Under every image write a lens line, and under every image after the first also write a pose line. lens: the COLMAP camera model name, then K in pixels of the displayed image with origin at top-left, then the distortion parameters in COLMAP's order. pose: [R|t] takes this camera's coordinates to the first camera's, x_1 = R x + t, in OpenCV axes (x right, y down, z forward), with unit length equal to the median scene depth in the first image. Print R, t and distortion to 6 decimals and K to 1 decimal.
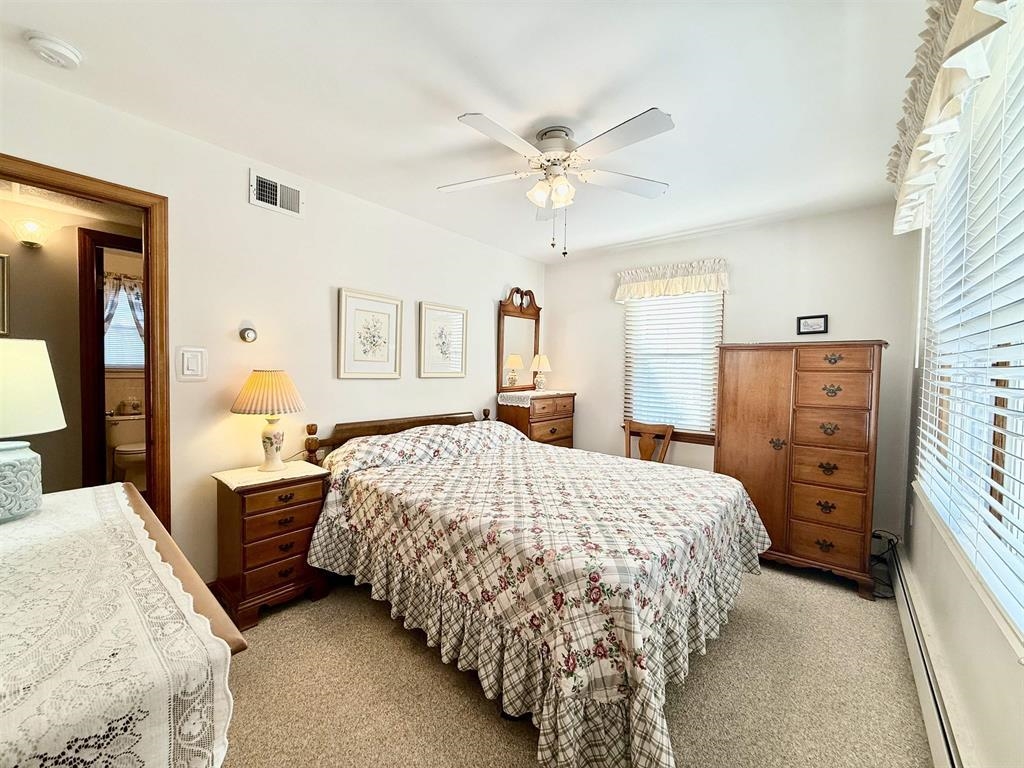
lens RADIAL K [[406.5, 0, 510.7], [0, 406.5, 384.3], [0, 0, 1]] dist [0.000879, 0.000310]
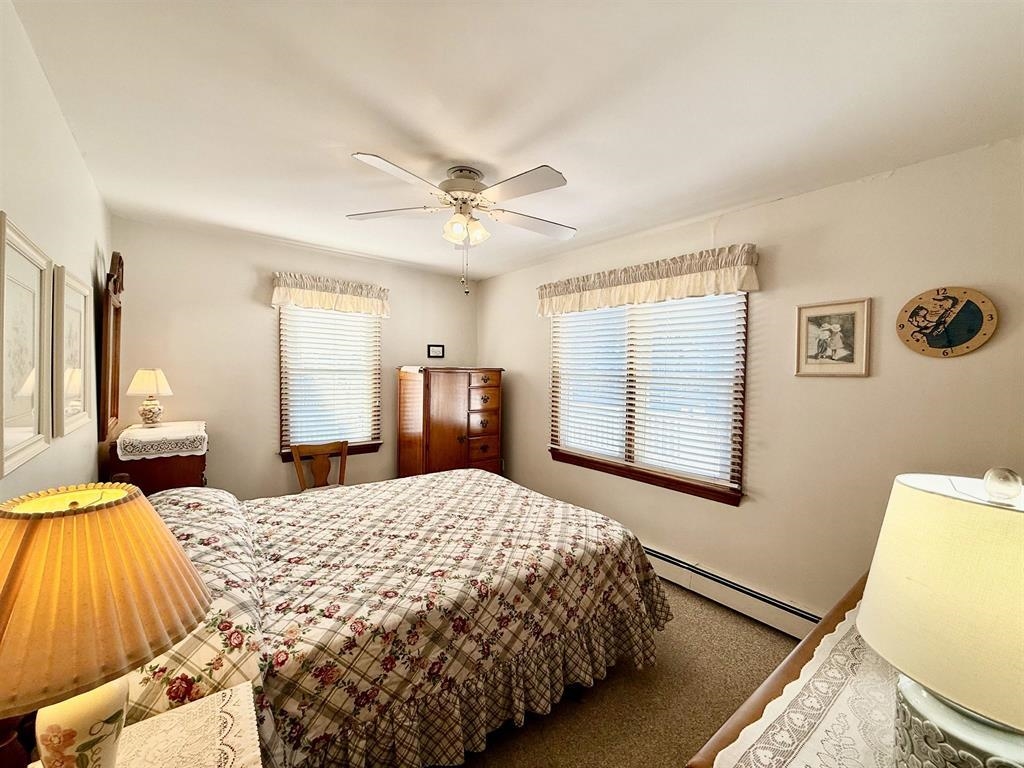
lens RADIAL K [[406.5, 0, 510.7], [0, 406.5, 384.3], [0, 0, 1]] dist [0.000879, 0.000310]
pose [[0.203223, -0.048527, 0.977929, -0.897284], [0.022848, 0.998734, 0.044811, -0.135437], [-0.978866, 0.013237, 0.204074, 0.701475]]
